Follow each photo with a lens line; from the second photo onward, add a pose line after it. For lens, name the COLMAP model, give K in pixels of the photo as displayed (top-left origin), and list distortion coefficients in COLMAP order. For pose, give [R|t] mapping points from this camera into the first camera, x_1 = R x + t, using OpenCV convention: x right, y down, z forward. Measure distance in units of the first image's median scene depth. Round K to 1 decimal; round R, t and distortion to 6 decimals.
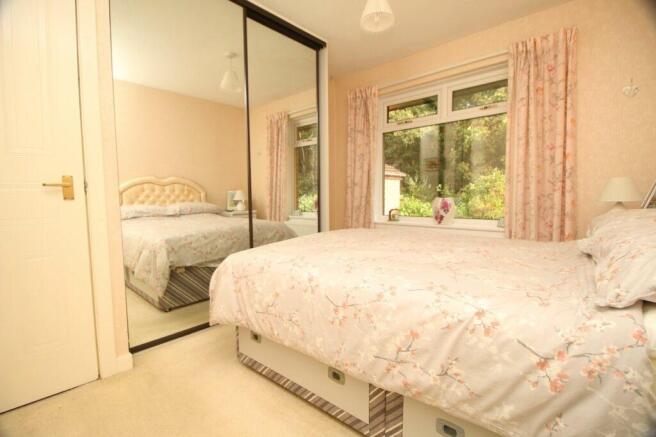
lens RADIAL K [[298.5, 0, 328.0], [0, 298.5, 218.5], [0, 0, 1]] dist [-0.023182, -0.000189]
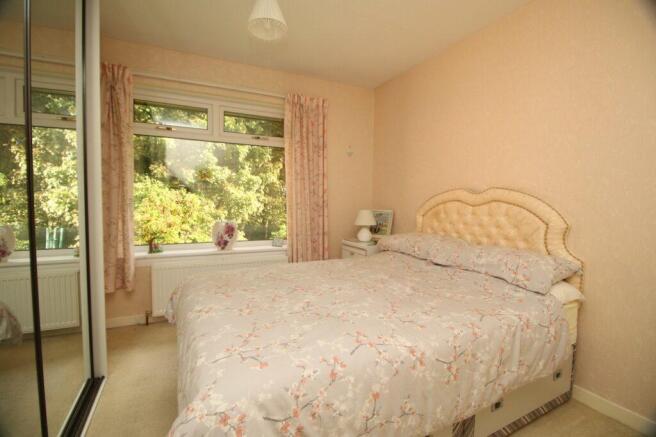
lens RADIAL K [[298.5, 0, 328.0], [0, 298.5, 218.5], [0, 0, 1]] dist [-0.023182, -0.000189]
pose [[0.396934, -0.029769, 0.917364, -0.466234], [0.051474, 0.998623, 0.010134, -0.100067], [-0.916403, 0.043198, 0.397920, 0.436351]]
